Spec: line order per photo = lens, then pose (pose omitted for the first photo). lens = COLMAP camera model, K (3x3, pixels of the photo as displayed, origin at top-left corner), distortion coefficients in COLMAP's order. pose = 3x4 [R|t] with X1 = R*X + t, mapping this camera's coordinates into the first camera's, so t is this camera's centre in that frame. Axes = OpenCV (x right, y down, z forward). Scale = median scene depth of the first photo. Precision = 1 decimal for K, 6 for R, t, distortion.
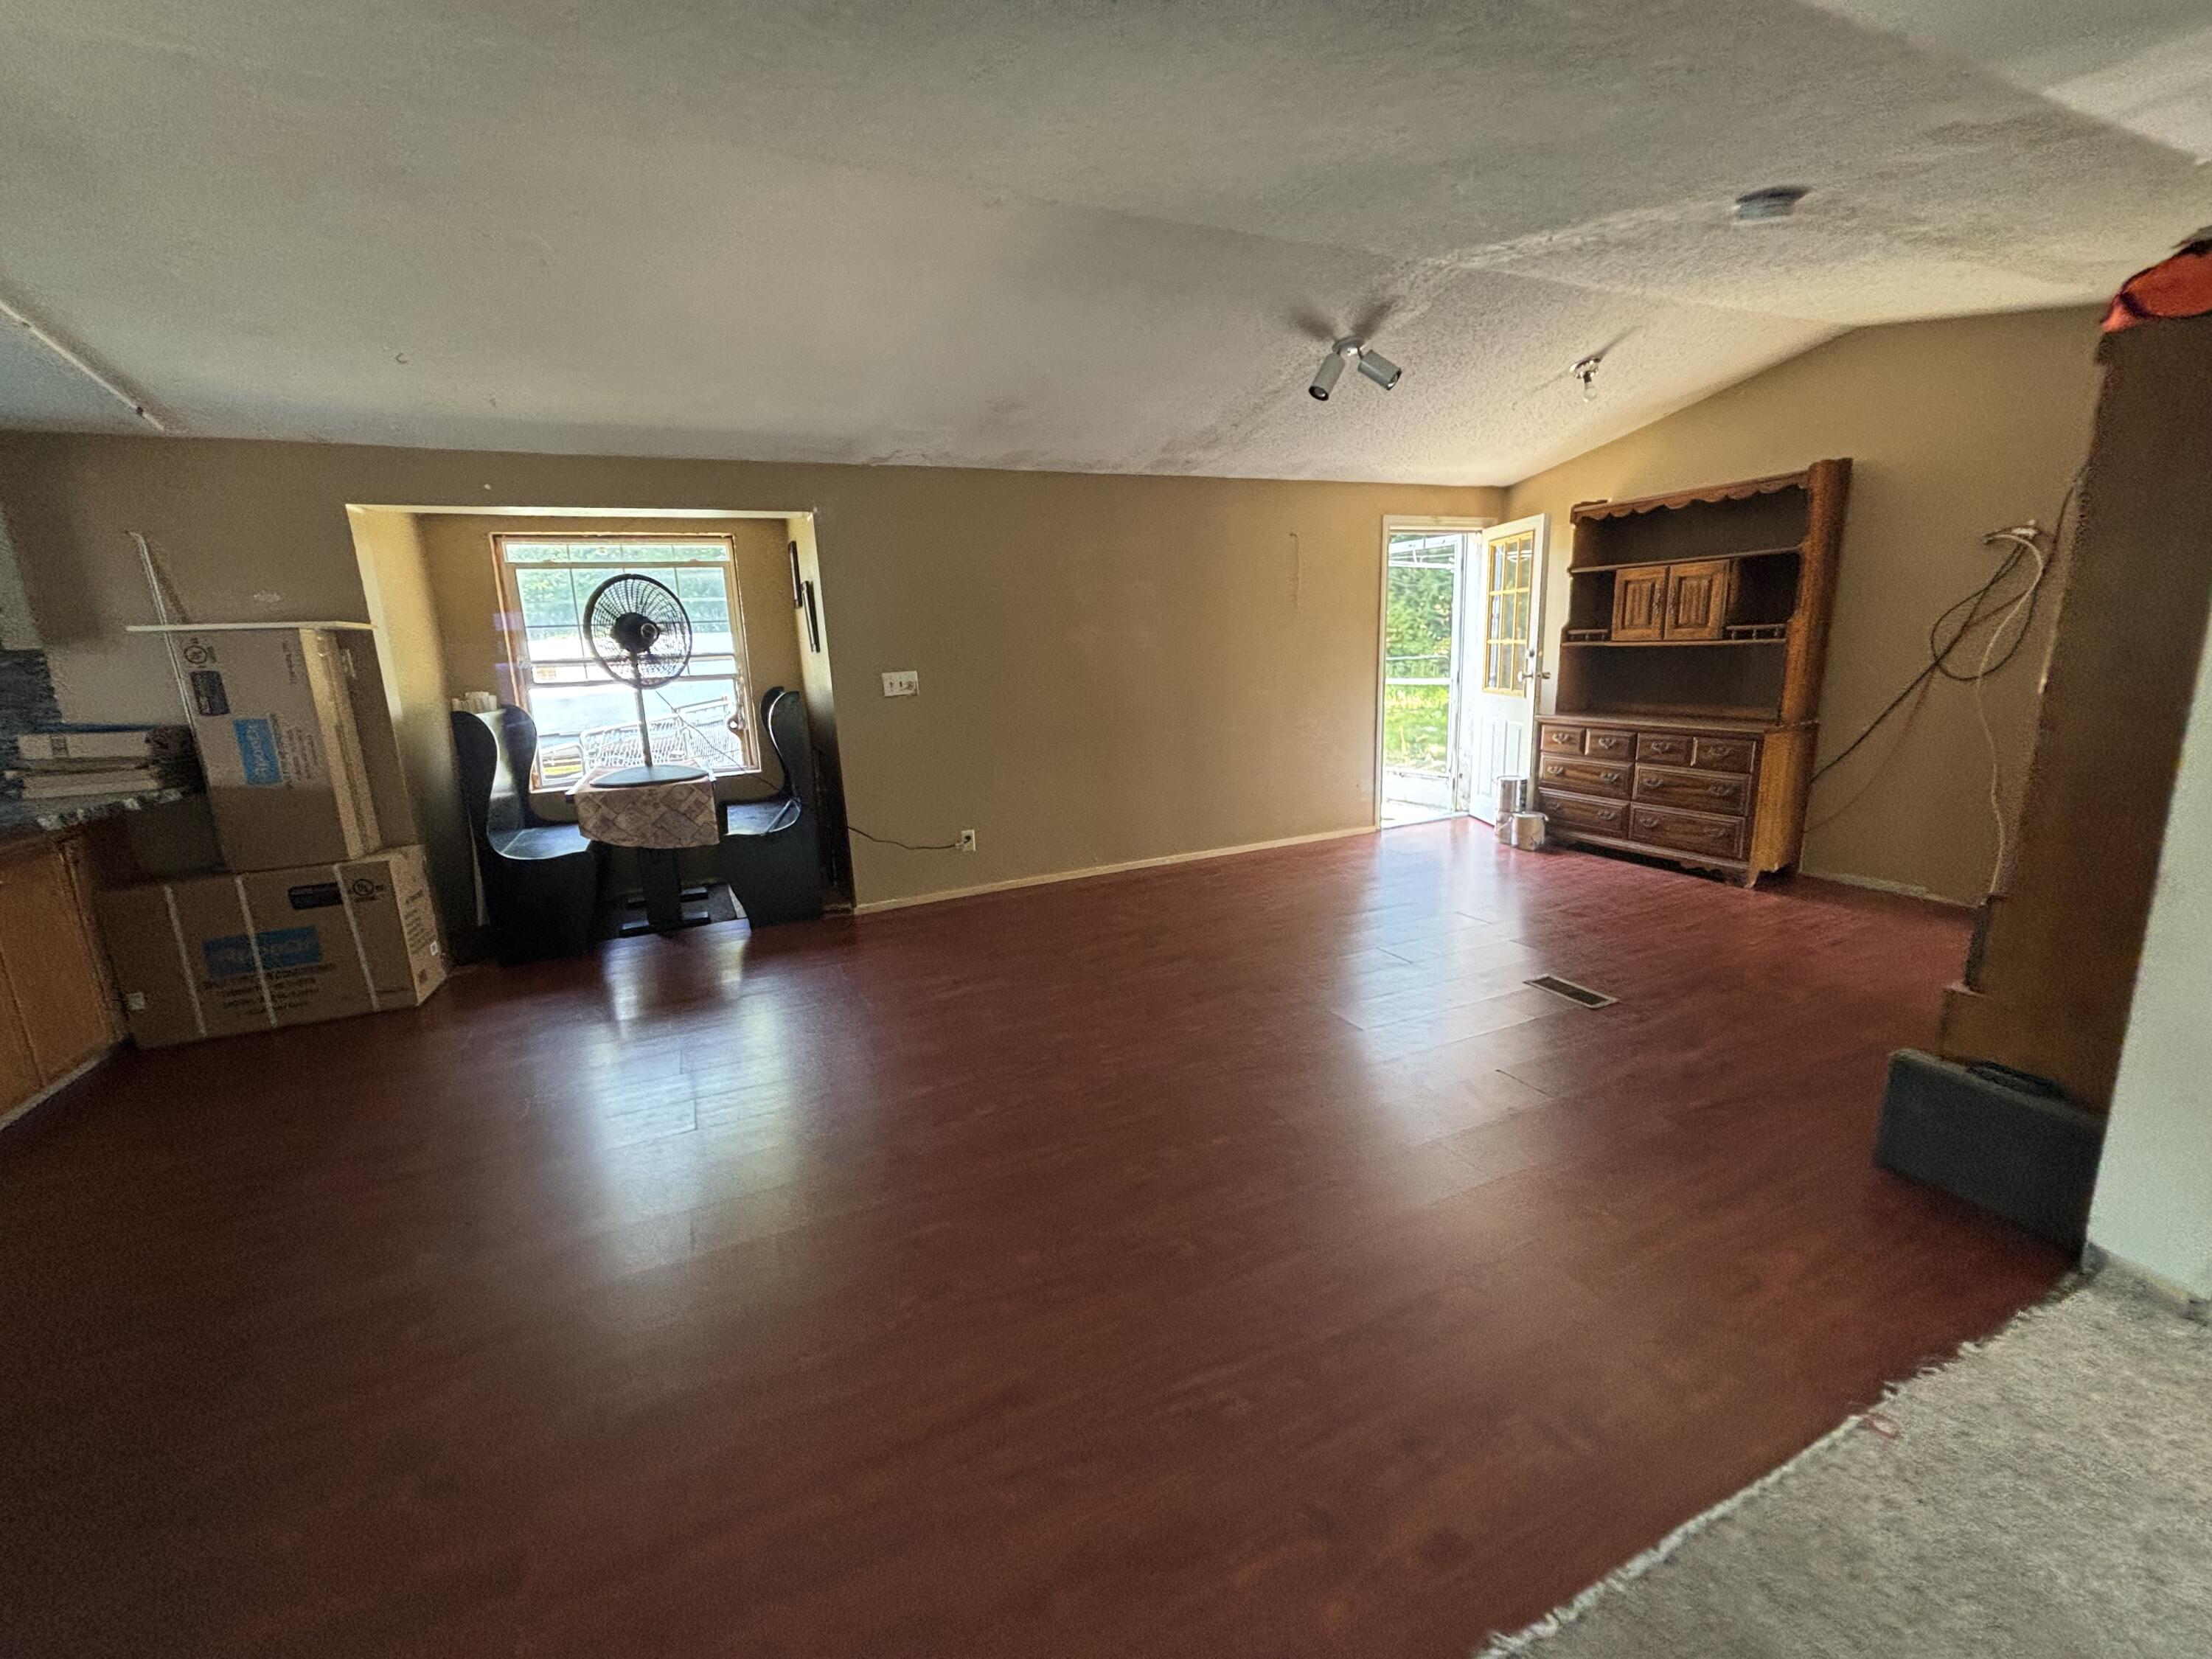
lens RADIAL K [[900.5, 0, 1124.6], [0, 900.5, 821.7], [0, 0, 1]] dist [0.000518, 0.000665]
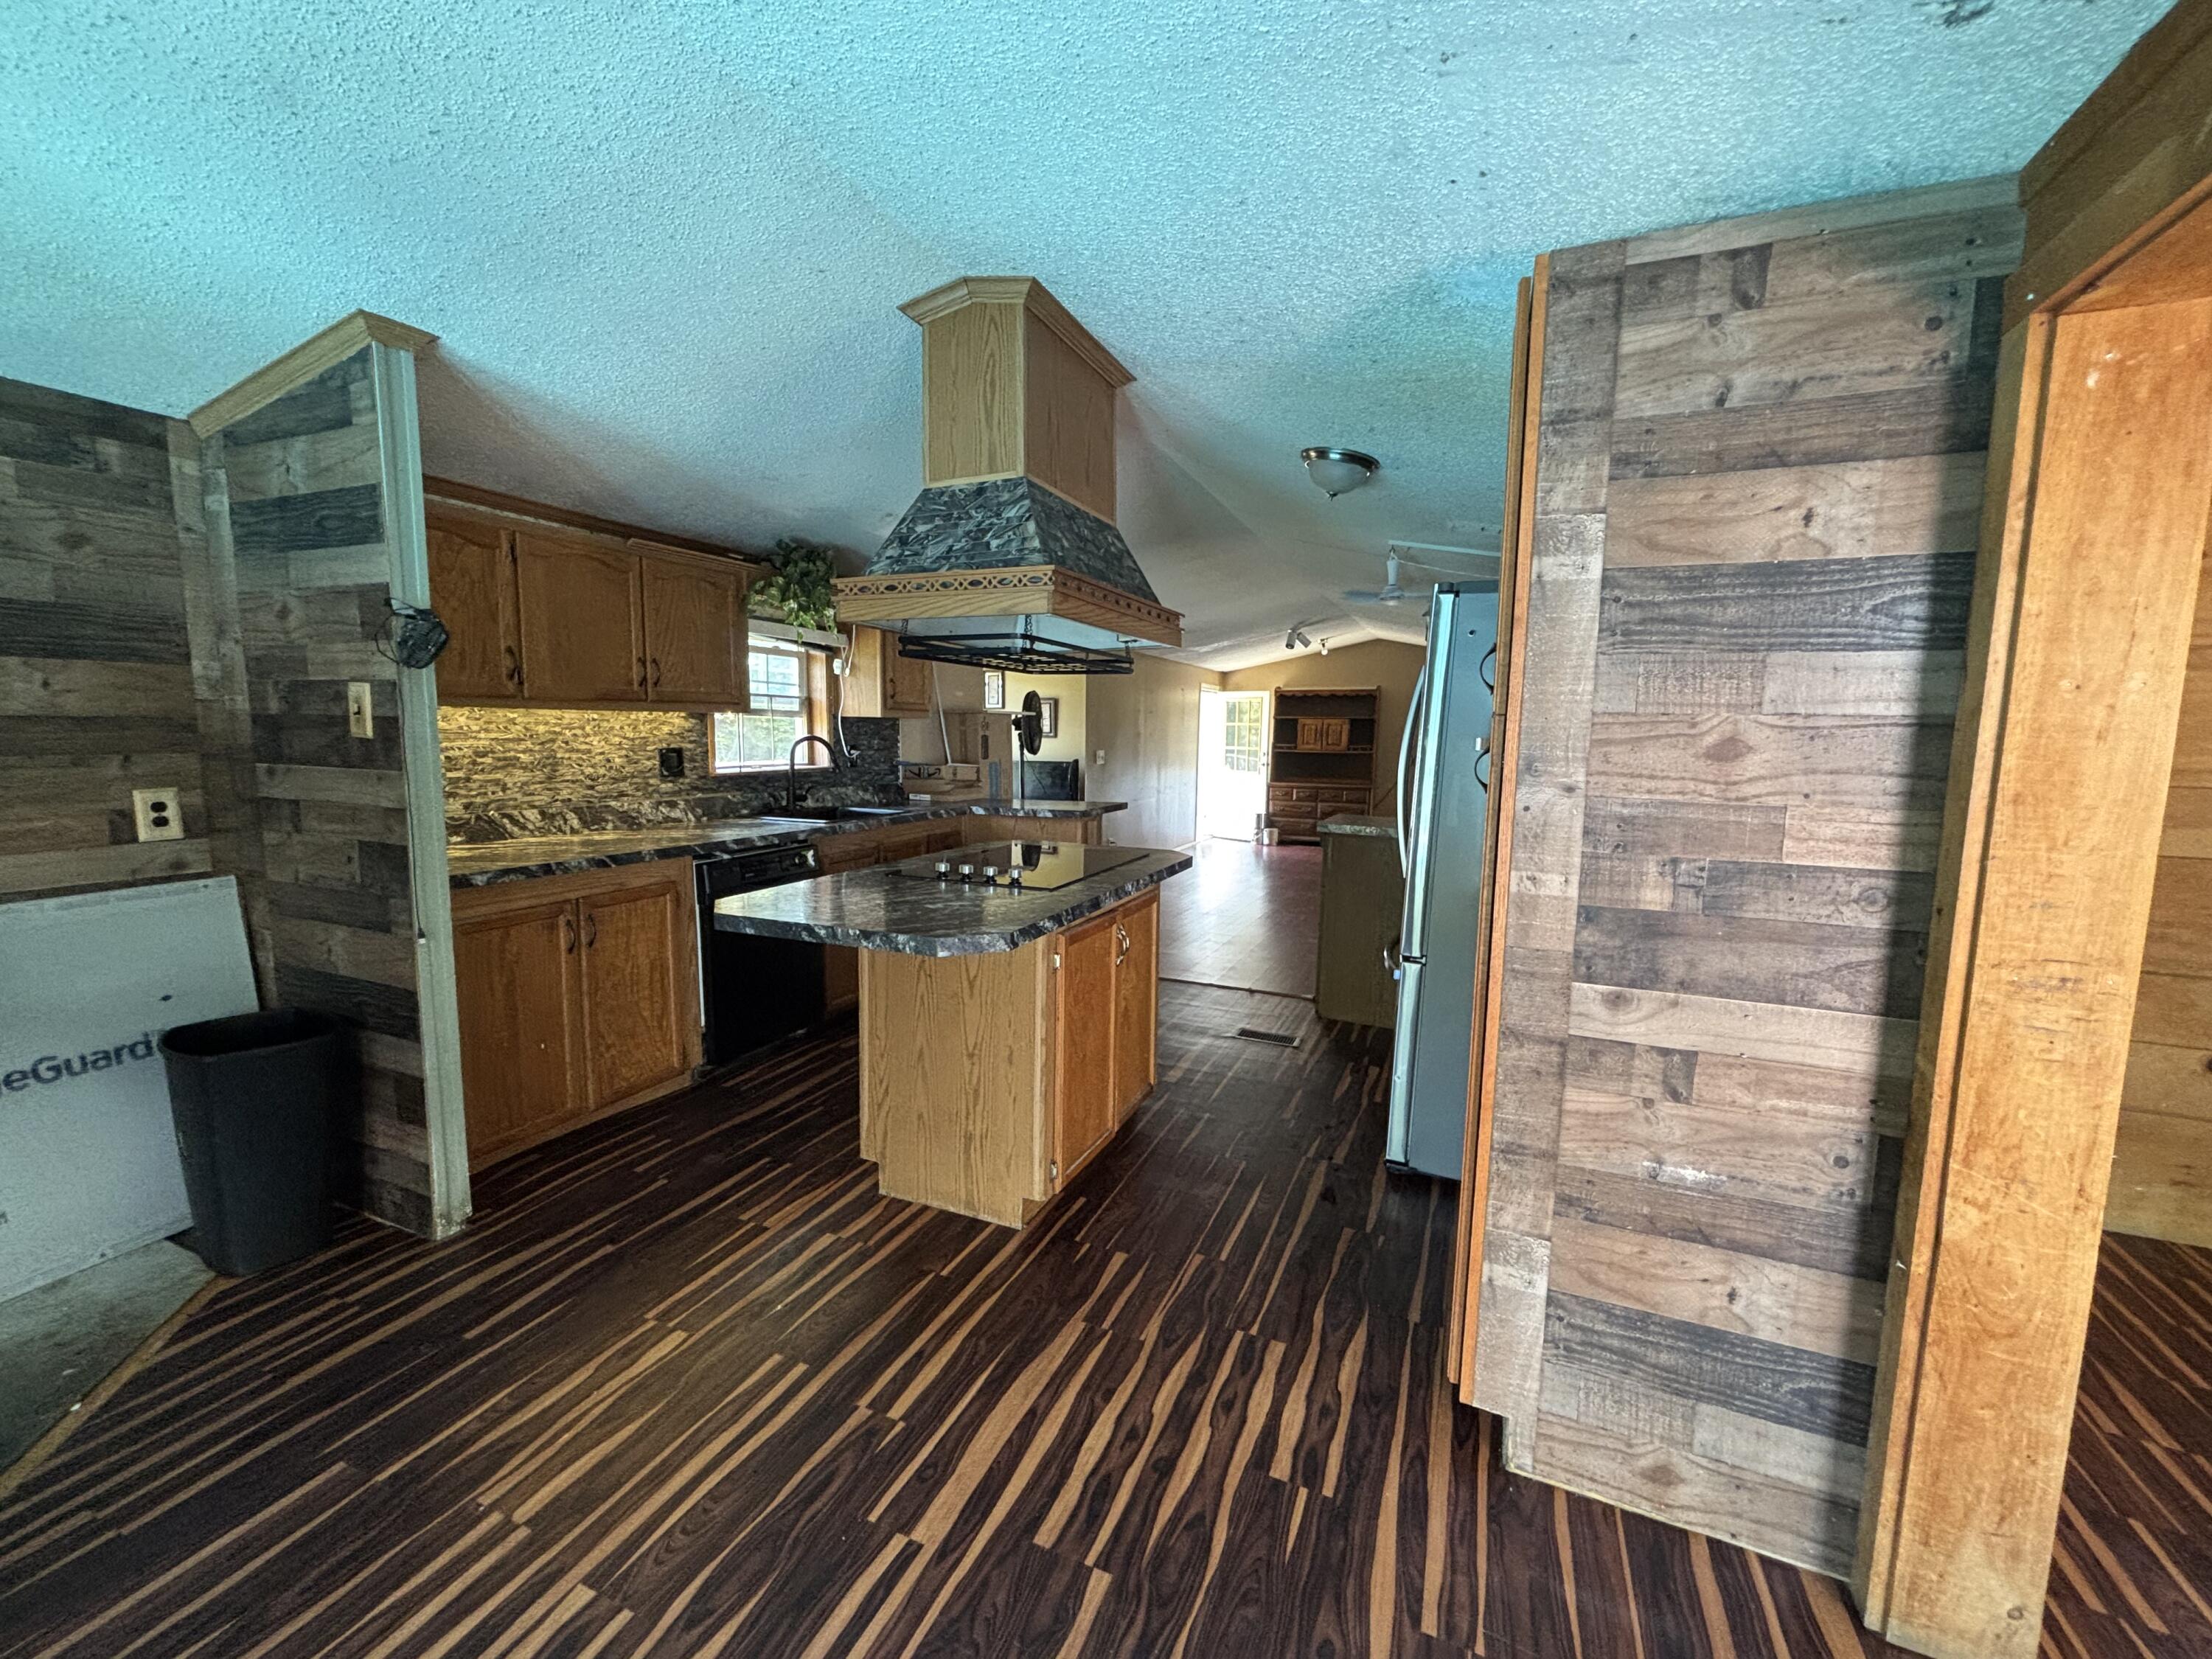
lens RADIAL K [[900.5, 0, 1104.0], [0, 900.5, 828.5], [0, 0, 1]] dist [0.000518, 0.000665]
pose [[0.738951, -0.016861, 0.673548, -1.375666], [0.084204, 0.994160, -0.067493, 0.109307], [-0.668476, 0.106590, 0.736056, -0.319614]]
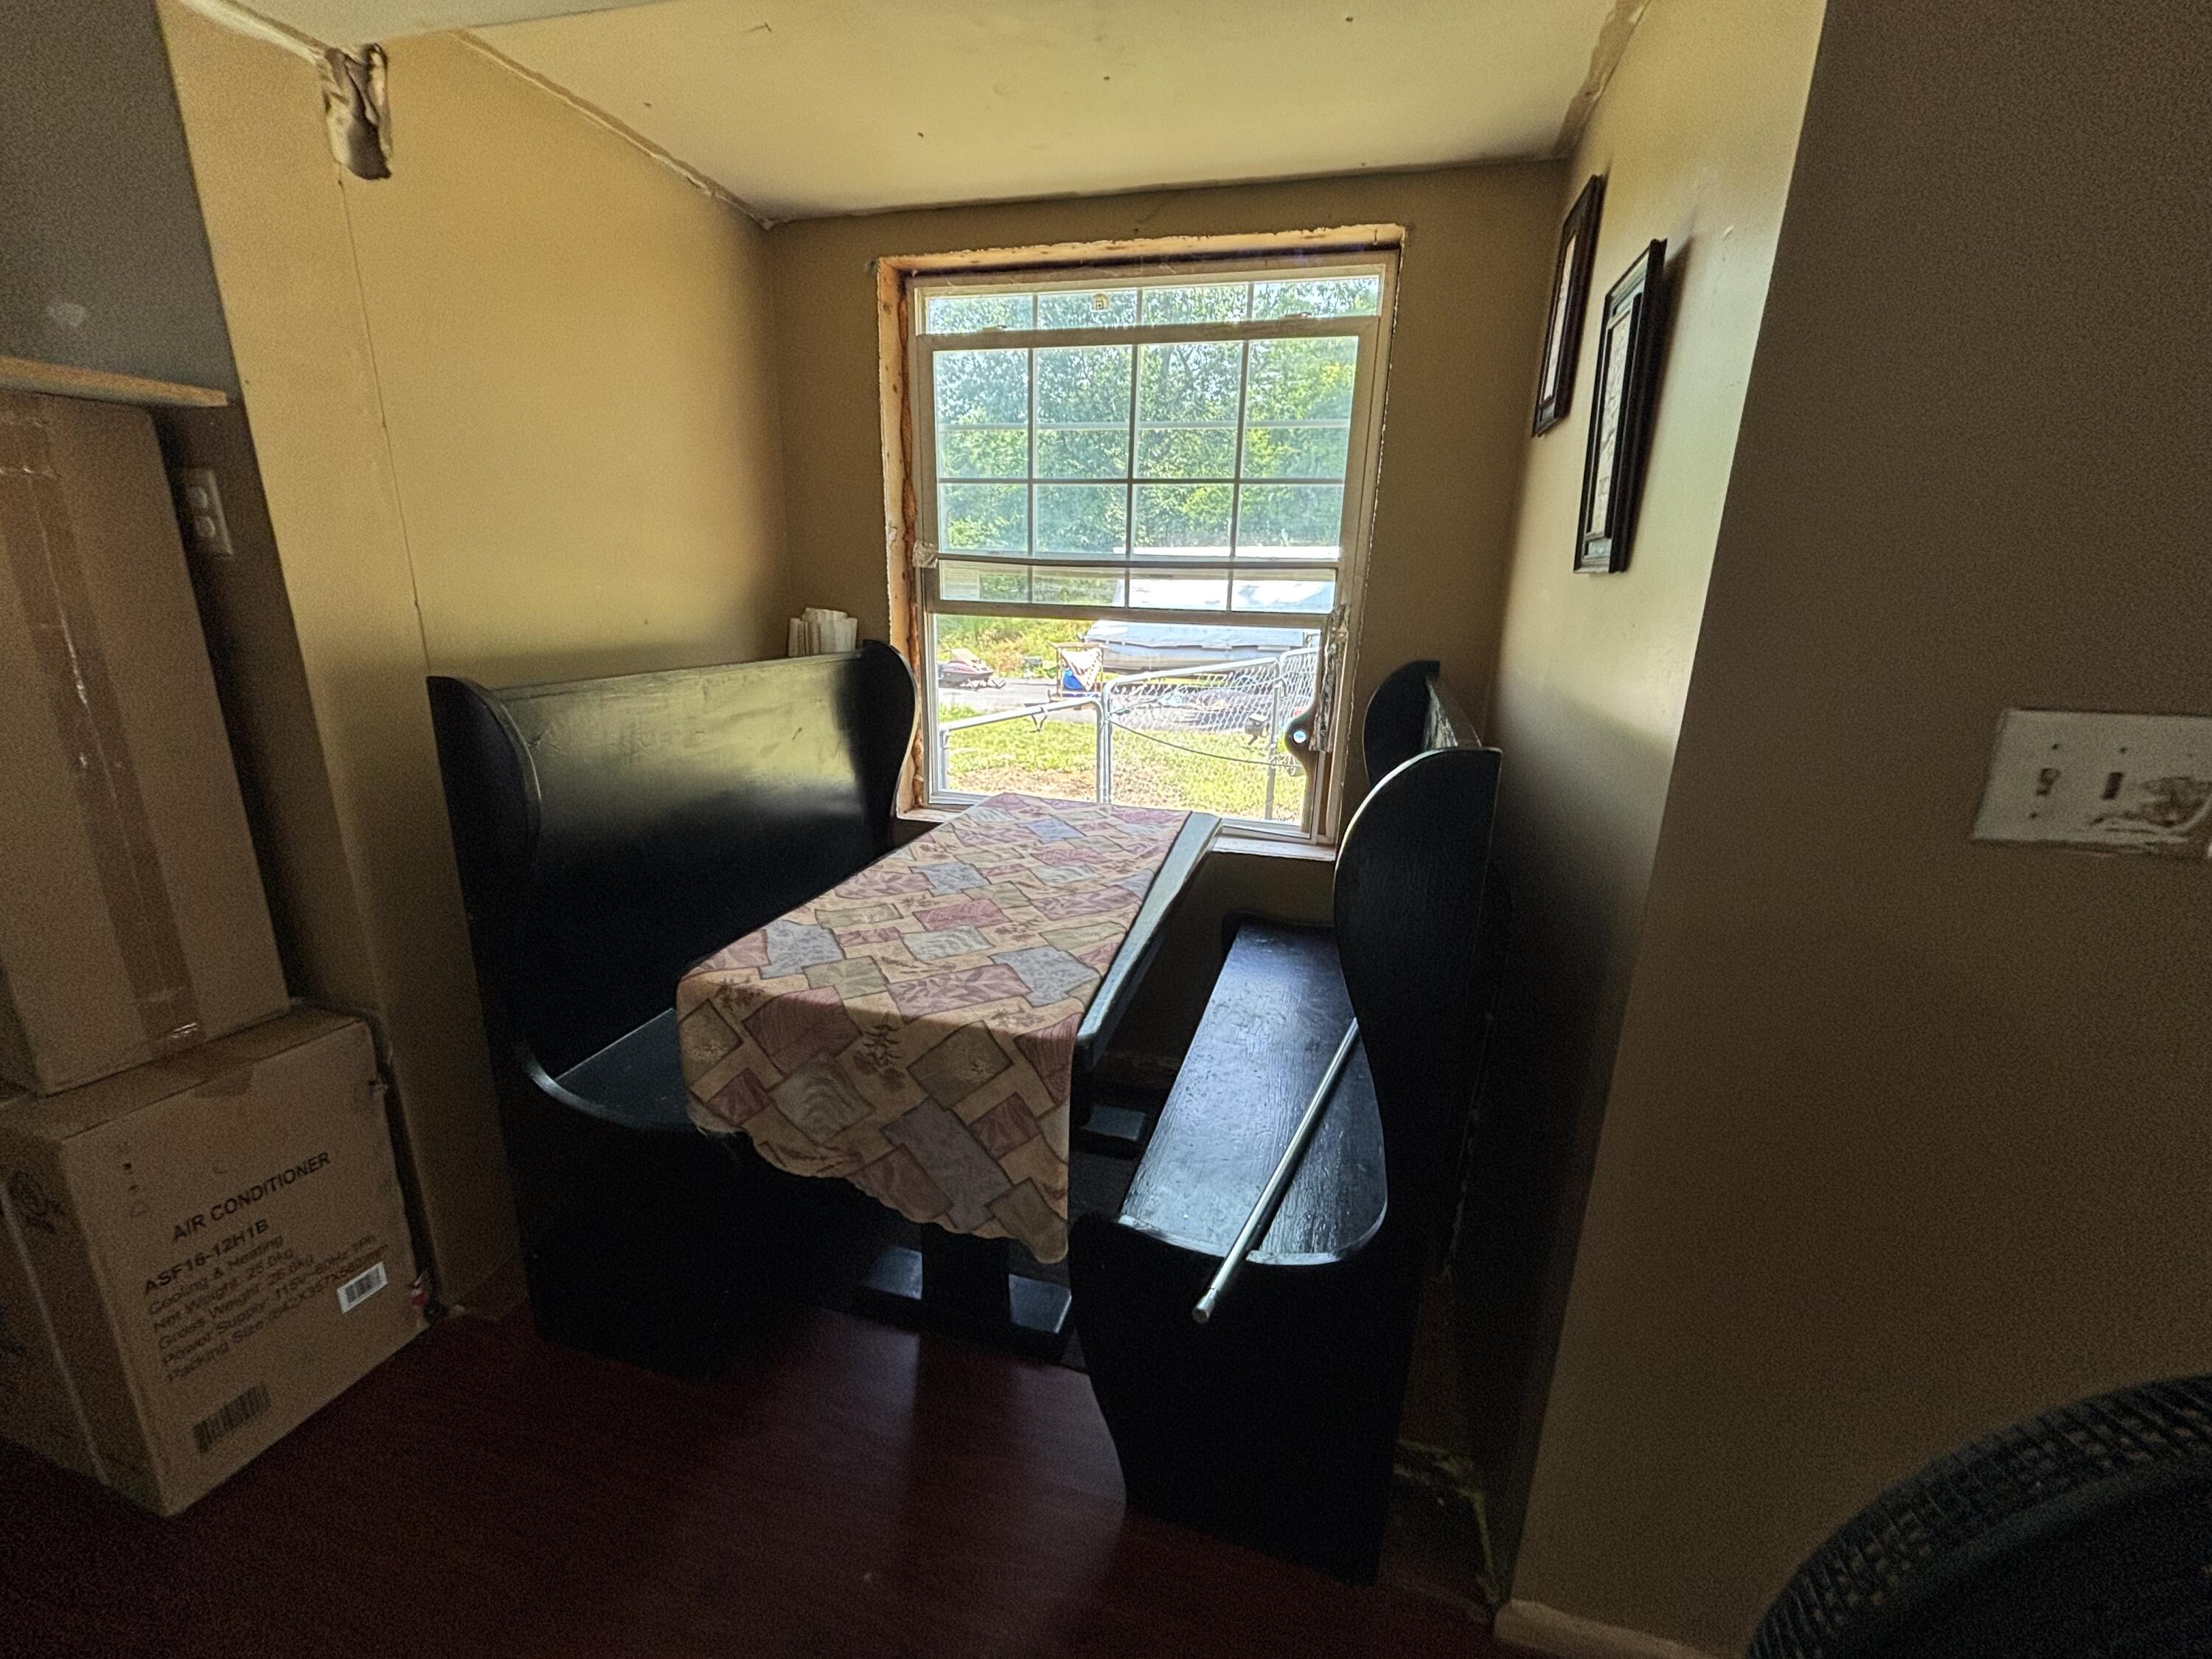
lens RADIAL K [[900.5, 0, 1103.1], [0, 900.5, 834.7], [0, 0, 1]] dist [0.000518, 0.000665]
pose [[0.755431, 0.239295, -0.609969, -0.265650], [-0.182616, 0.970931, 0.154738, -0.125188], [0.629266, -0.005503, 0.777170, 0.691662]]
